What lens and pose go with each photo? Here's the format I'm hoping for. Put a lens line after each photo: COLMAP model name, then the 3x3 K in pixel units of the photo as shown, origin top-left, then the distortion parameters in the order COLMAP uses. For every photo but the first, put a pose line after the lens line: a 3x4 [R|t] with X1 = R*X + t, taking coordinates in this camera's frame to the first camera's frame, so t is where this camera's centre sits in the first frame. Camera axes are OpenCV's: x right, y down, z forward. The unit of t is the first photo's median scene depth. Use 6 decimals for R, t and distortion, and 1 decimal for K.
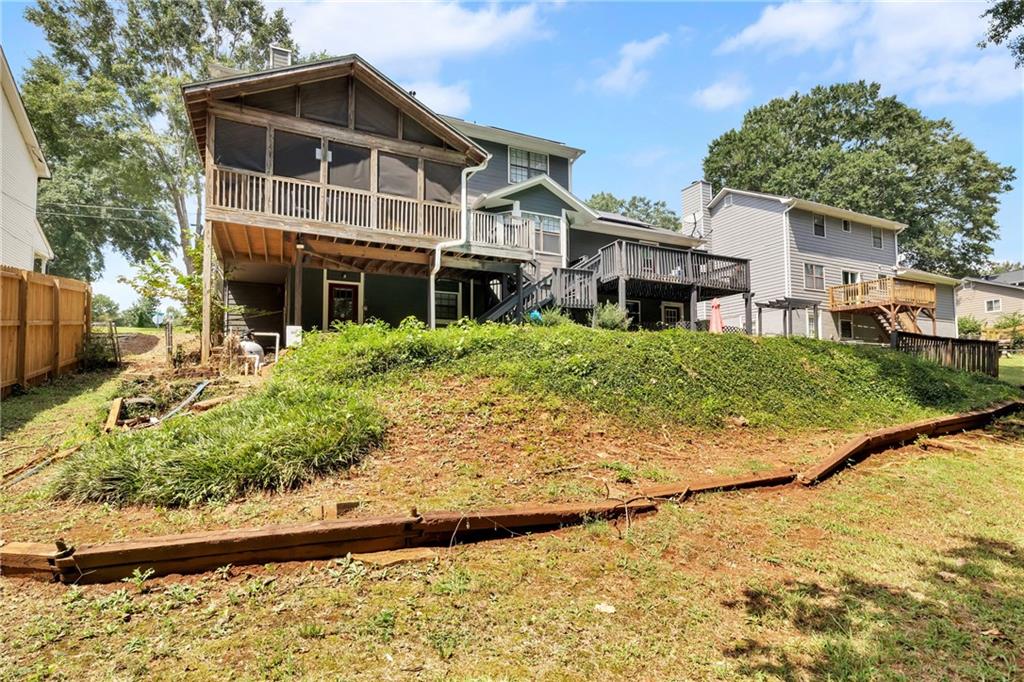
lens RADIAL K [[540.6, 0, 508.9], [0, 540.6, 374.0], [0, 0, 1]] dist [0.001437, 0.000099]
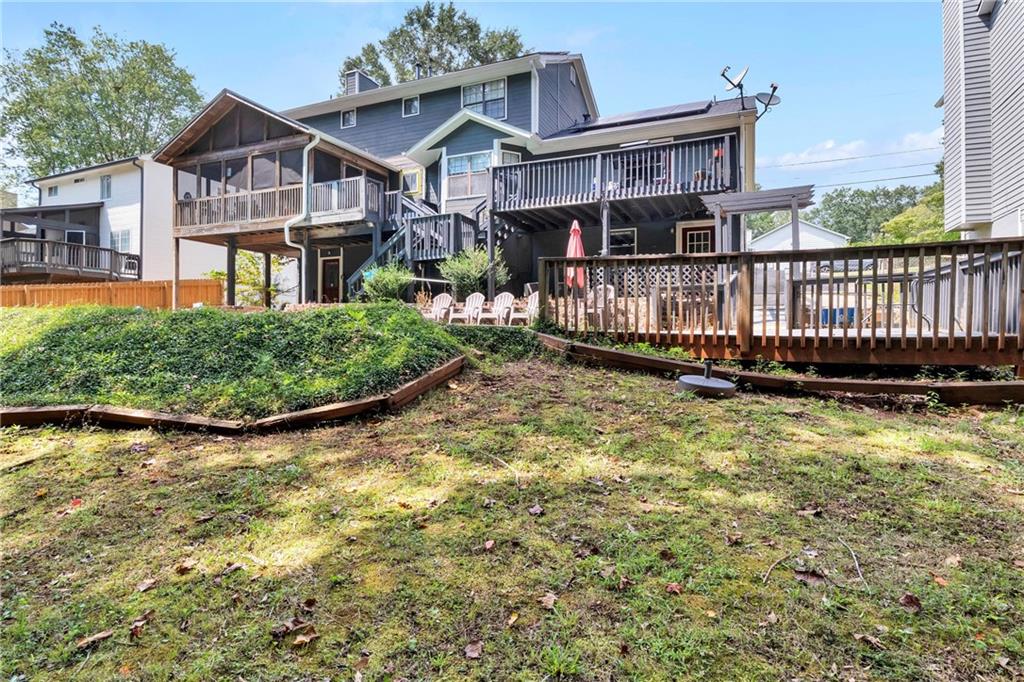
lens RADIAL K [[532.9, 0, 525.2], [0, 532.9, 334.3], [0, 0, 1]] dist [-0.003035, -0.000086]
pose [[0.650586, 0.007607, -0.759394, 0.957255], [0.022573, 0.999314, 0.029349, -0.024177], [0.759097, -0.036236, 0.649968, 0.587179]]
